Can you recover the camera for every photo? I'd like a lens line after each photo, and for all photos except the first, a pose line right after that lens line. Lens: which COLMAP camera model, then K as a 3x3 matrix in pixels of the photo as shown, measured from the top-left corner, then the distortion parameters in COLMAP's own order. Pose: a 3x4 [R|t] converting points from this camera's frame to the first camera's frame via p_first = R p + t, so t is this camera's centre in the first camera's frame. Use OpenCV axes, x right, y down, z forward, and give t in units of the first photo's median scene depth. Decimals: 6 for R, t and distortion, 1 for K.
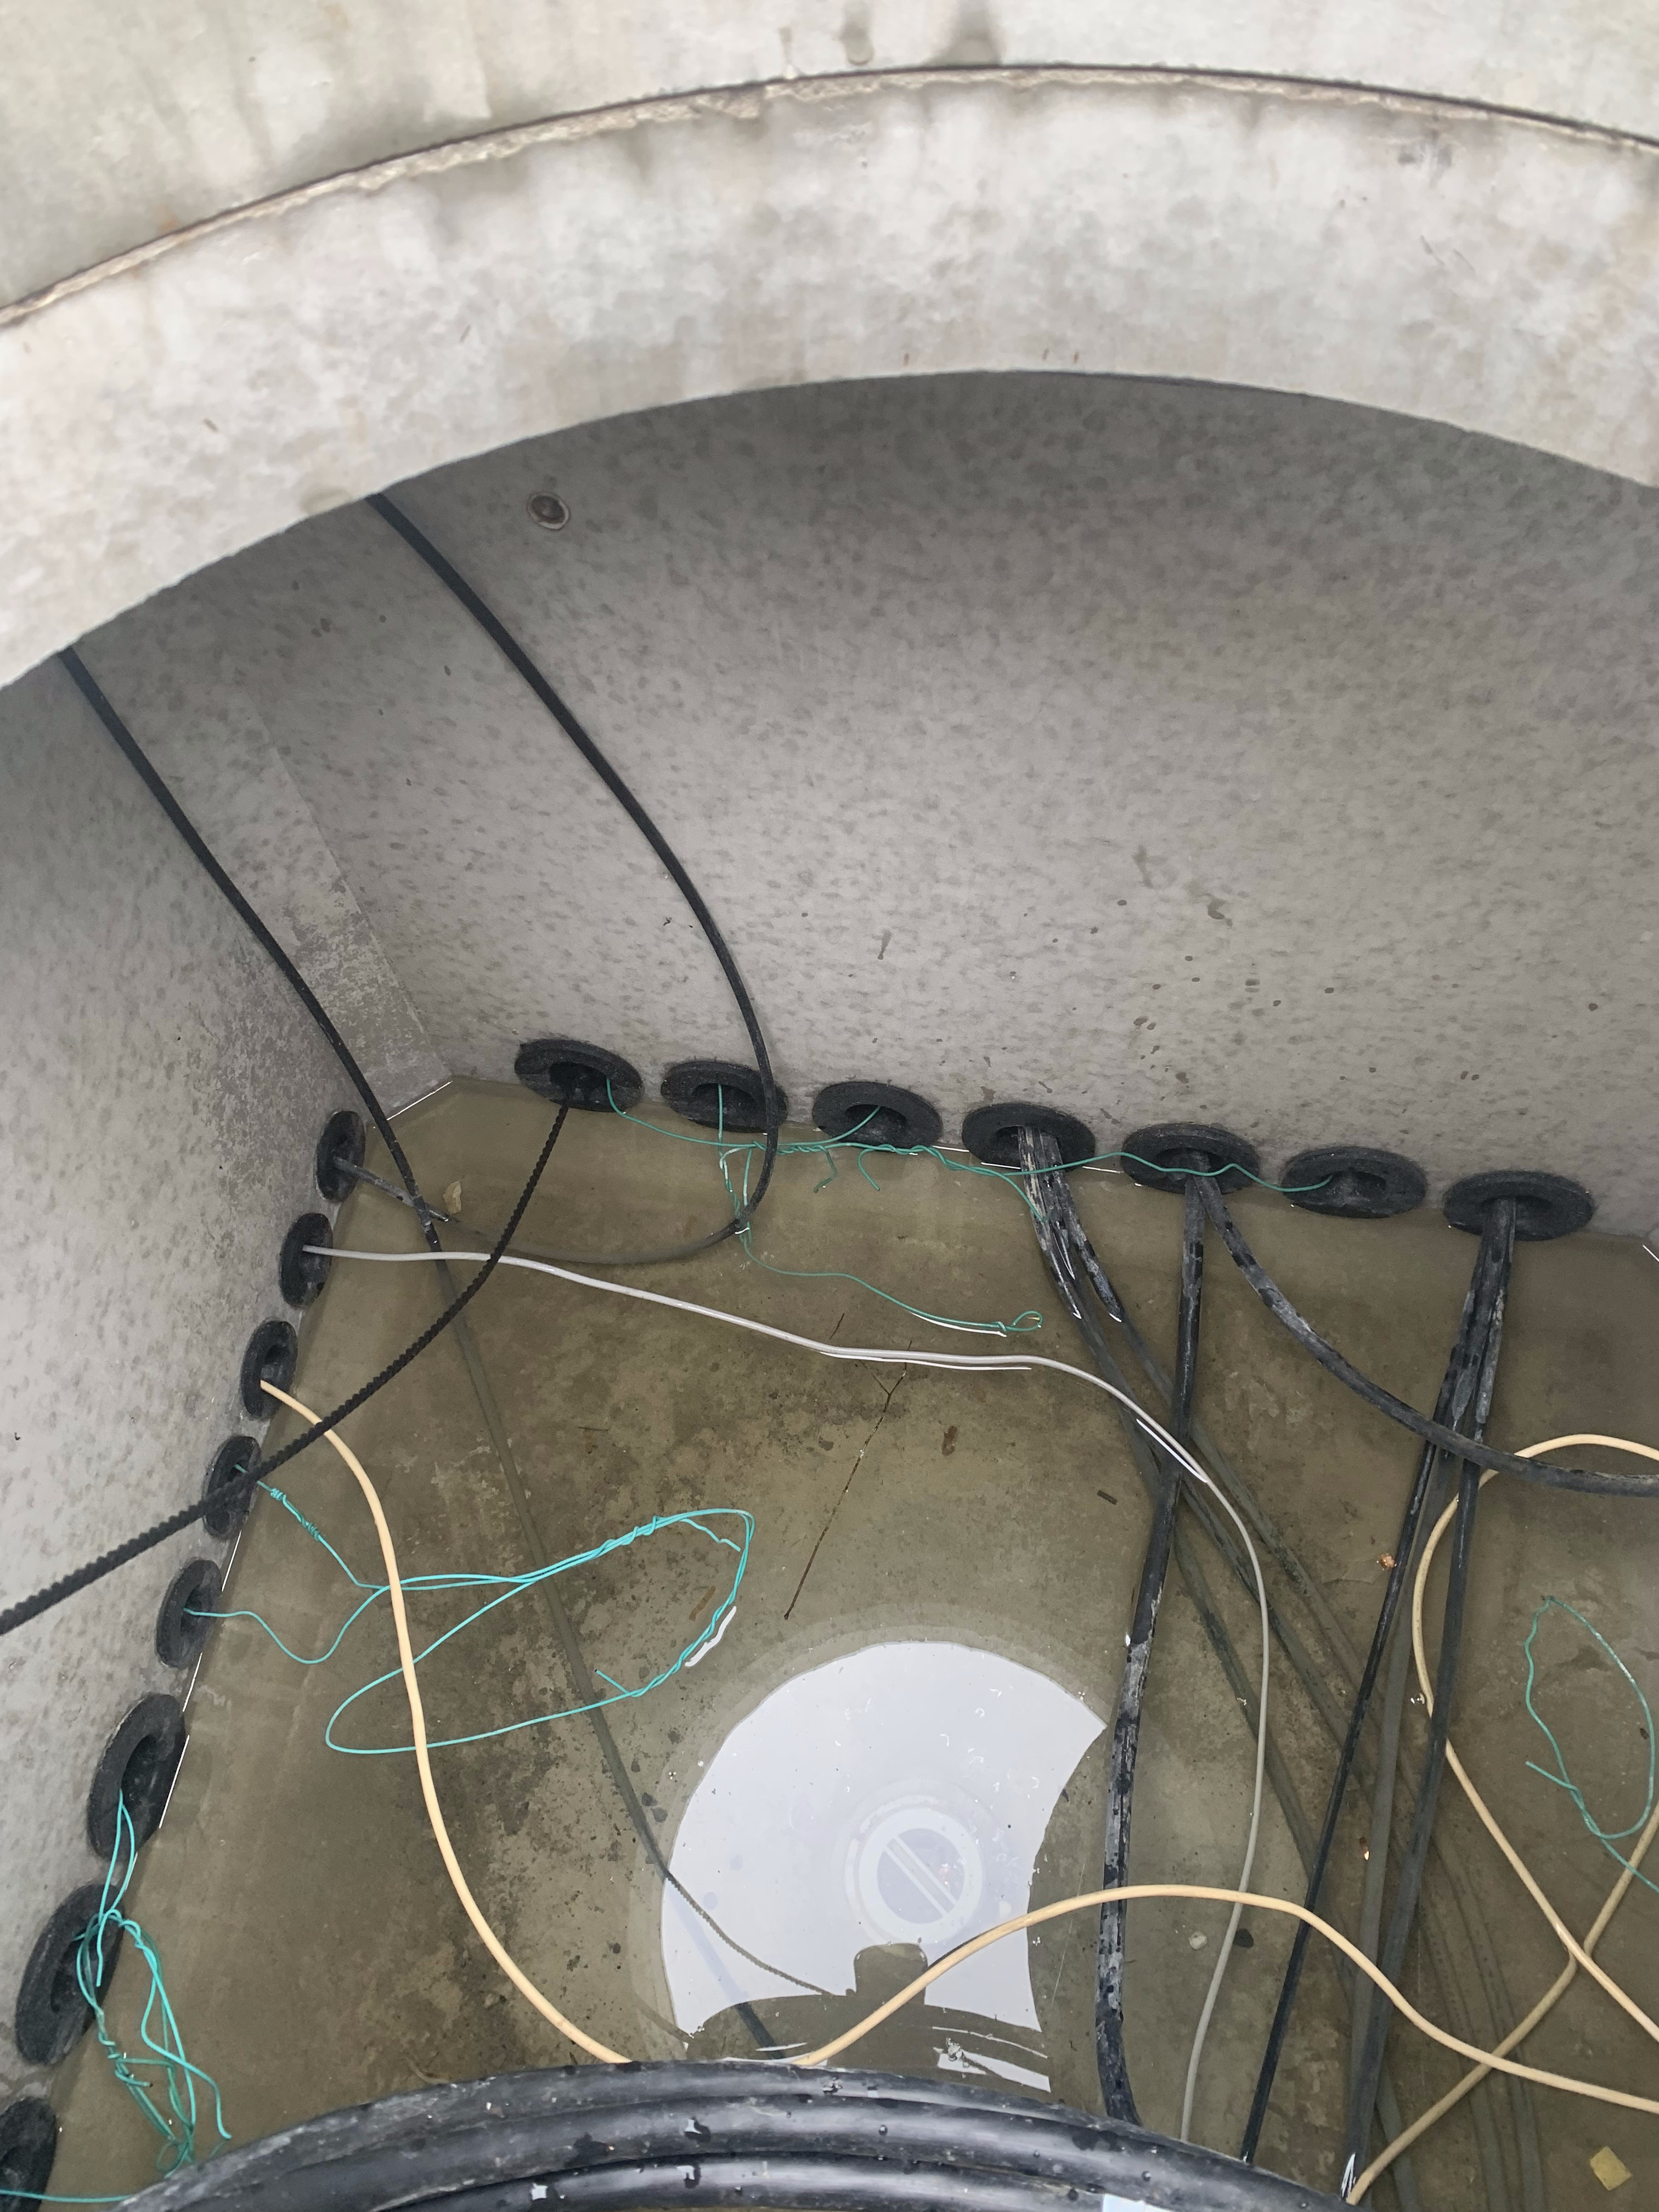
lens RADIAL K [[1678.1, 0, 826.8], [0, 1678.1, 1106.8], [0, 0, 1]] dist [0.055365, -0.002116]
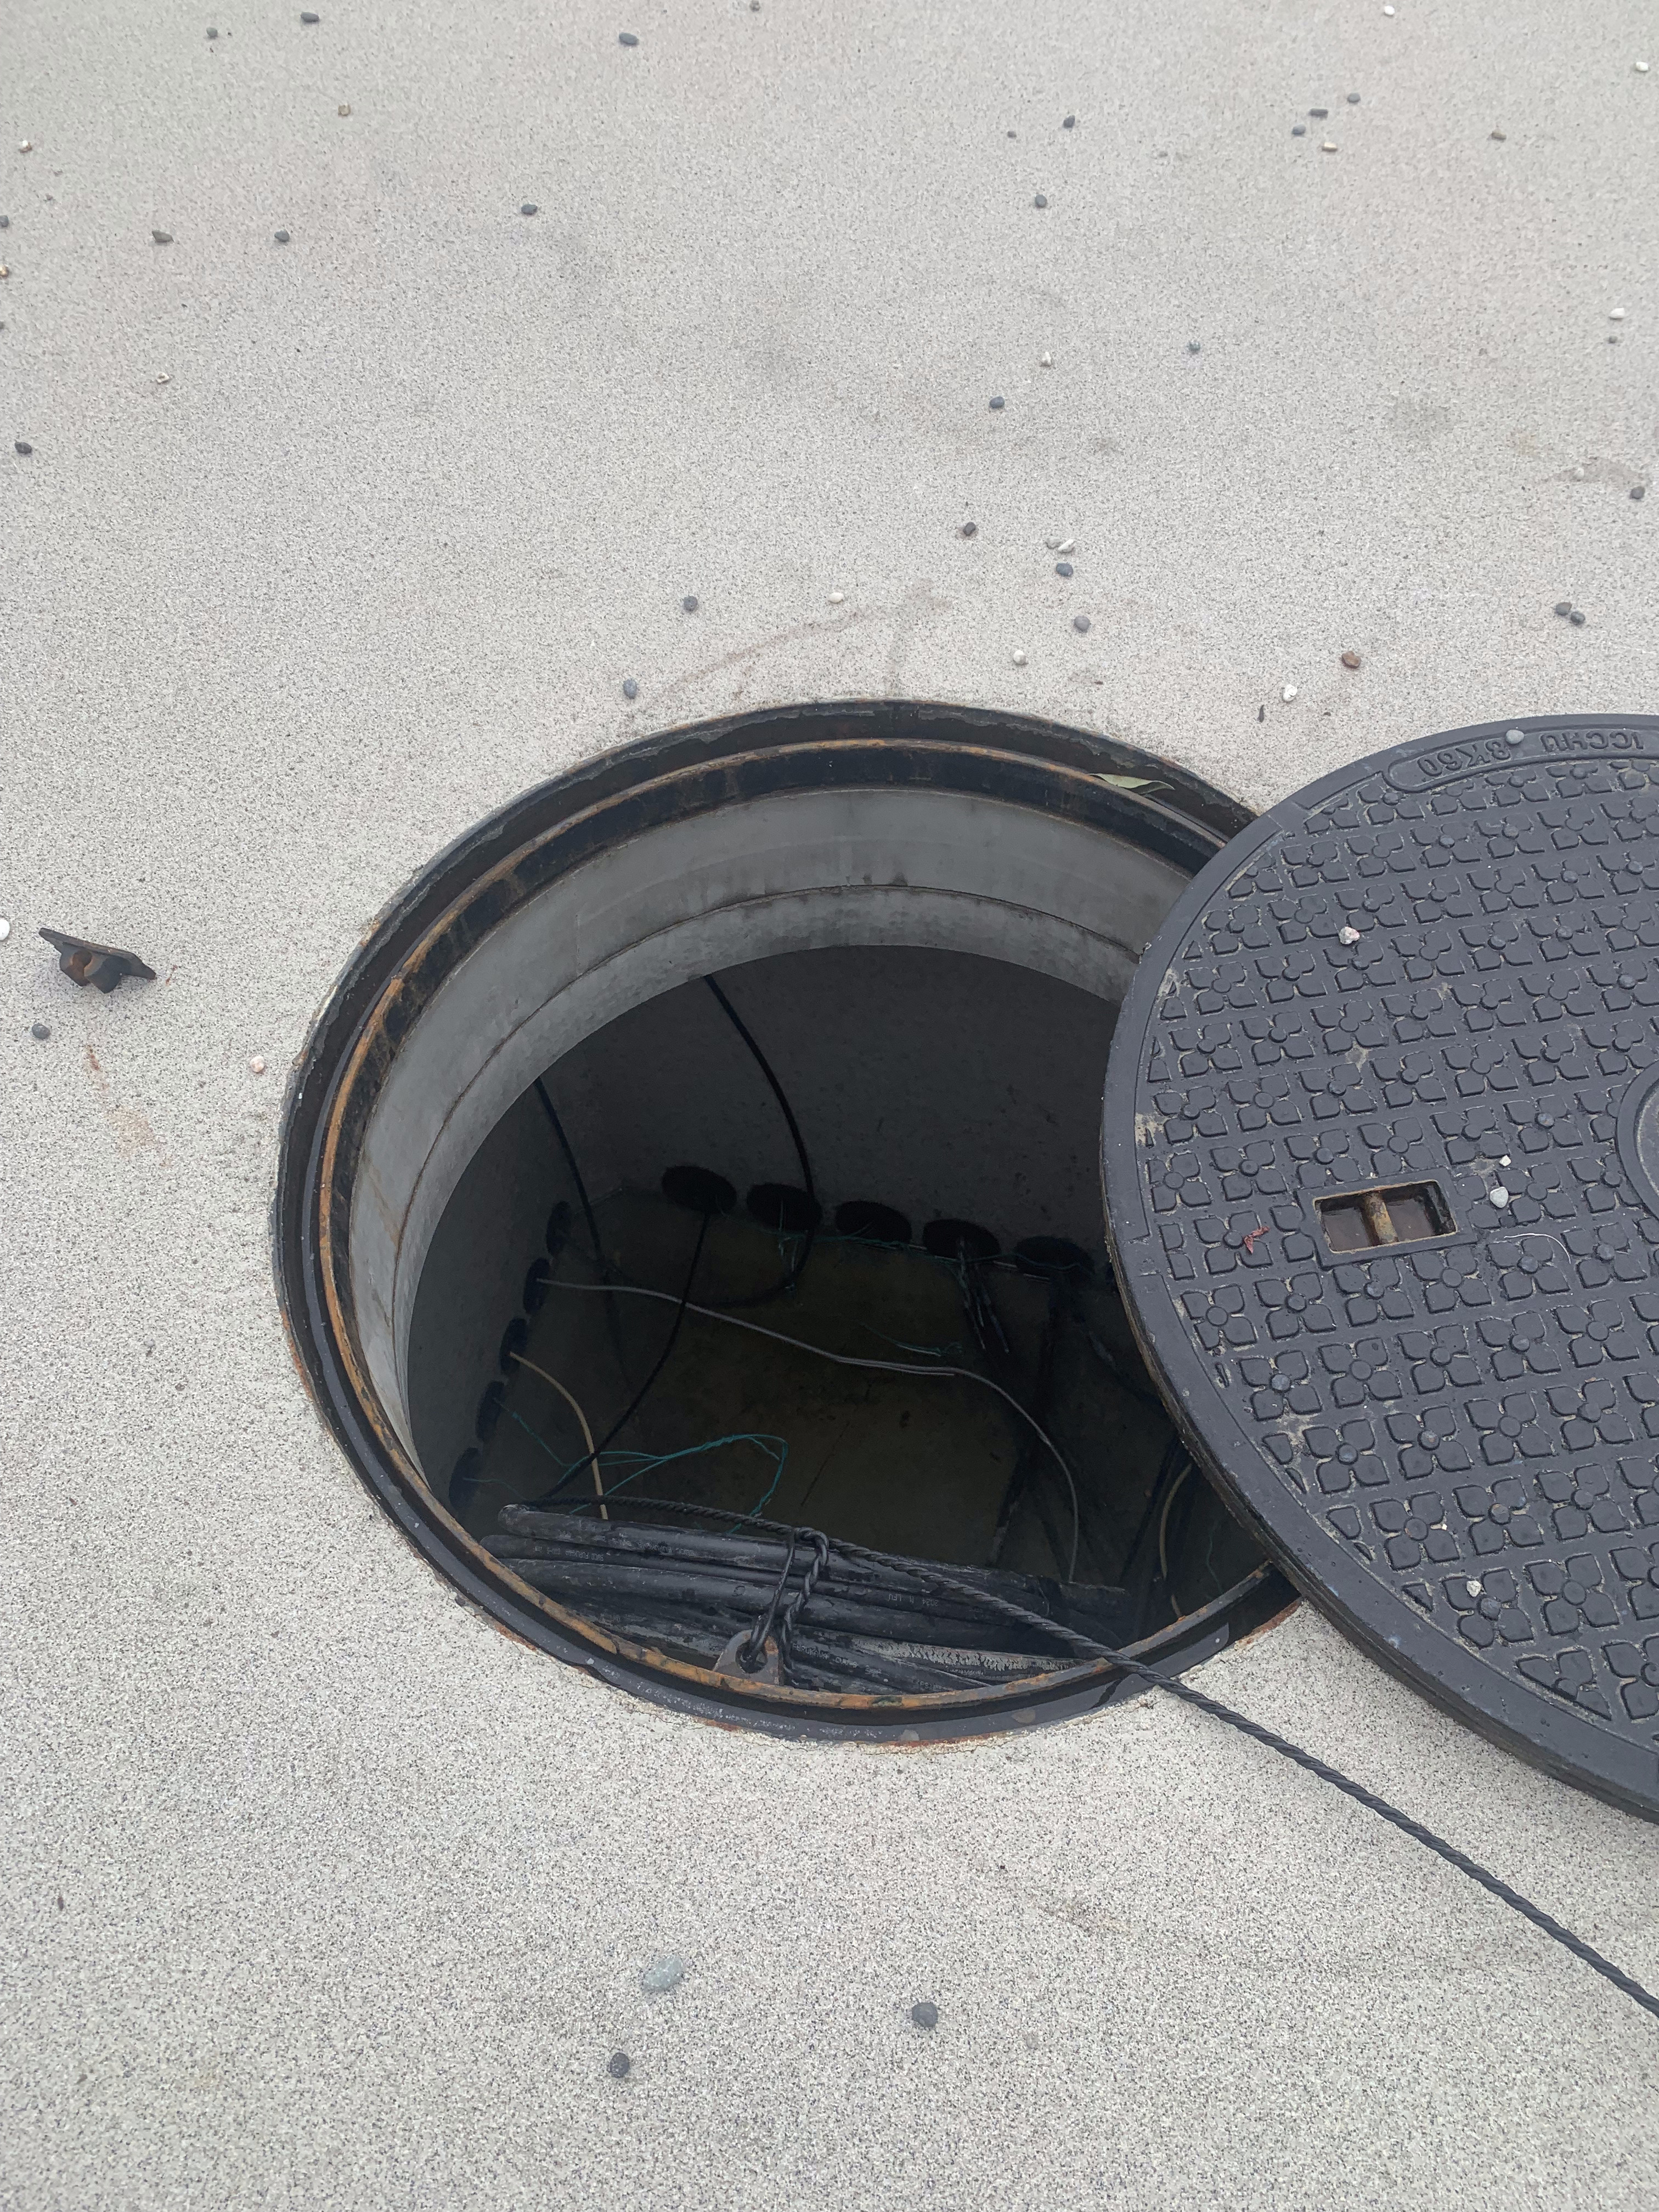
lens RADIAL K [[1678.1, 0, 829.5], [0, 1678.1, 1104.3], [0, 0, 1]] dist [0.055365, -0.002116]
pose [[0.997864, 0.062649, -0.018489, 0.010268], [-0.064204, 0.992805, -0.101078, 0.066147], [0.012023, 0.102050, 0.994707, -0.775937]]
